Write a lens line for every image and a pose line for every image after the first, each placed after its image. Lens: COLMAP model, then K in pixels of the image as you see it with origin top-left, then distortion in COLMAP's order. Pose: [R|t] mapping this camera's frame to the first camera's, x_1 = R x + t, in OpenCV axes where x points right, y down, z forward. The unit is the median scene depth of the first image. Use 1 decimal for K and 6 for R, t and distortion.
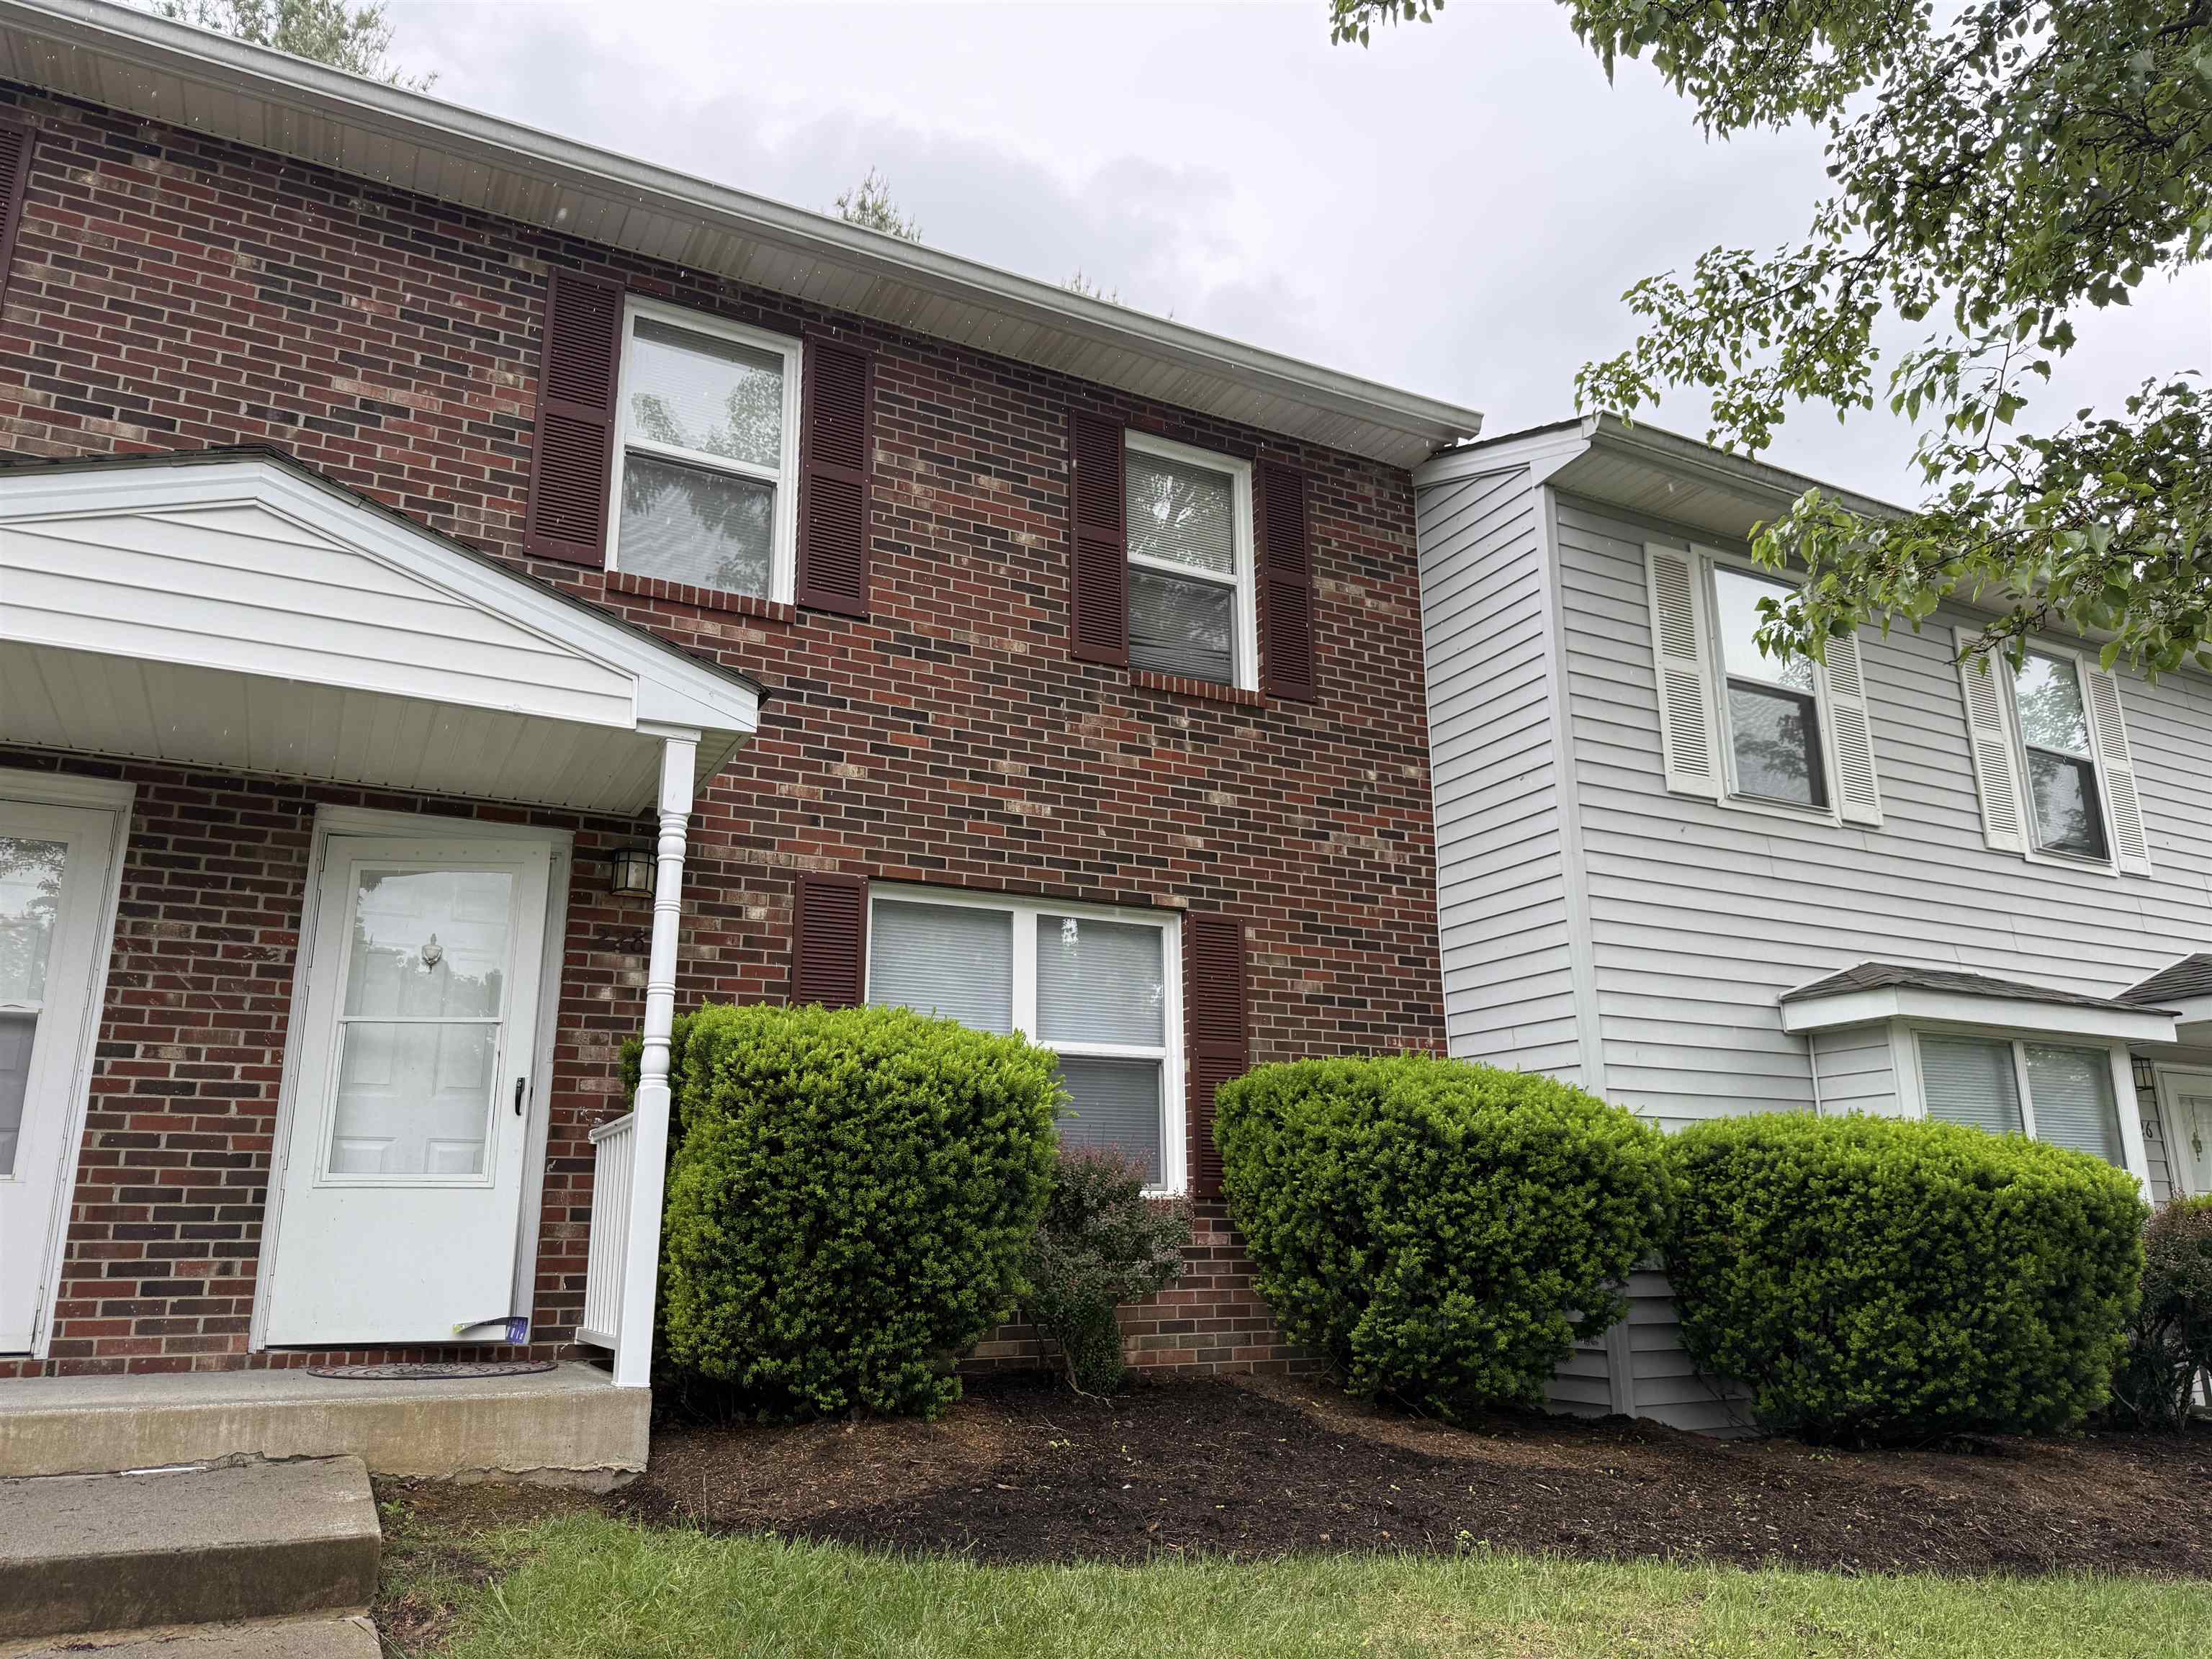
lens RADIAL K [[1537.4, 0, 1107.5], [0, 1537.4, 843.7], [0, 0, 1]] dist [0.066746, -0.063117]
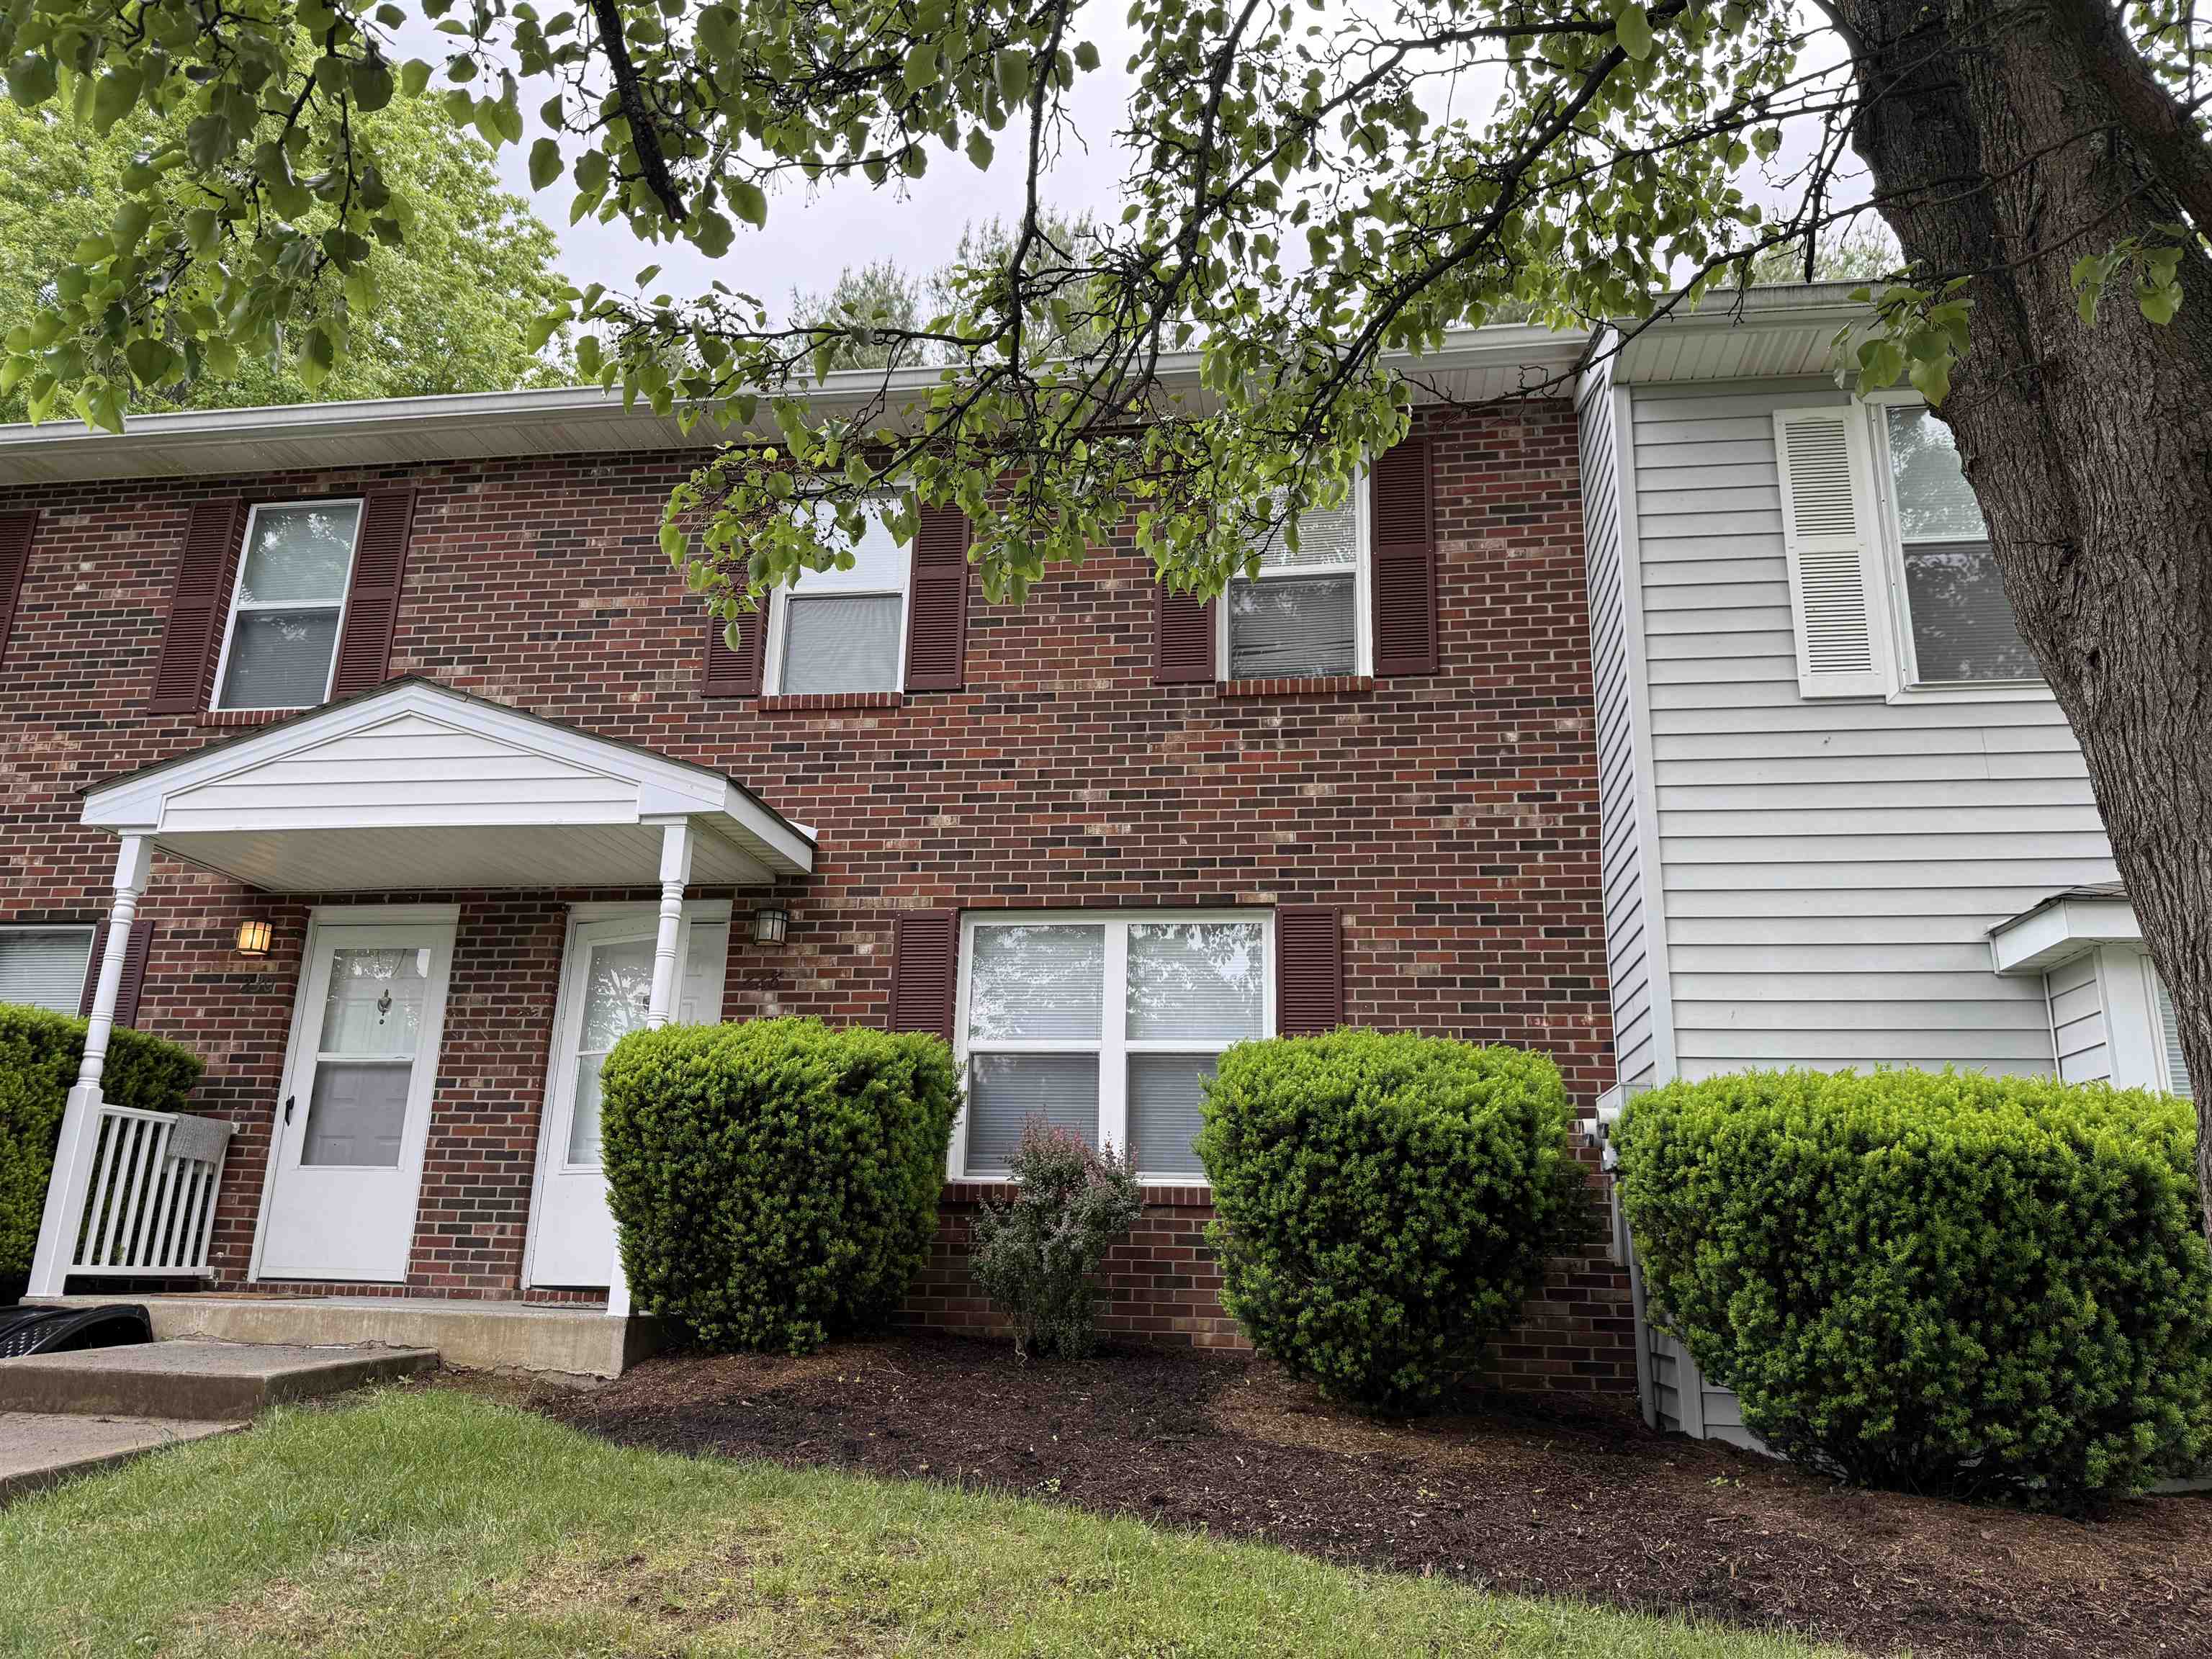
lens RADIAL K [[1556.6, 0, 1106.0], [0, 1556.6, 829.5], [0, 0, 1]] dist [0.116204, -0.152945]
pose [[0.806029, -0.137960, -0.575574, 0.626206], [0.120545, 0.990337, -0.068565, 0.056757], [0.579471, -0.014117, 0.814870, 0.102746]]
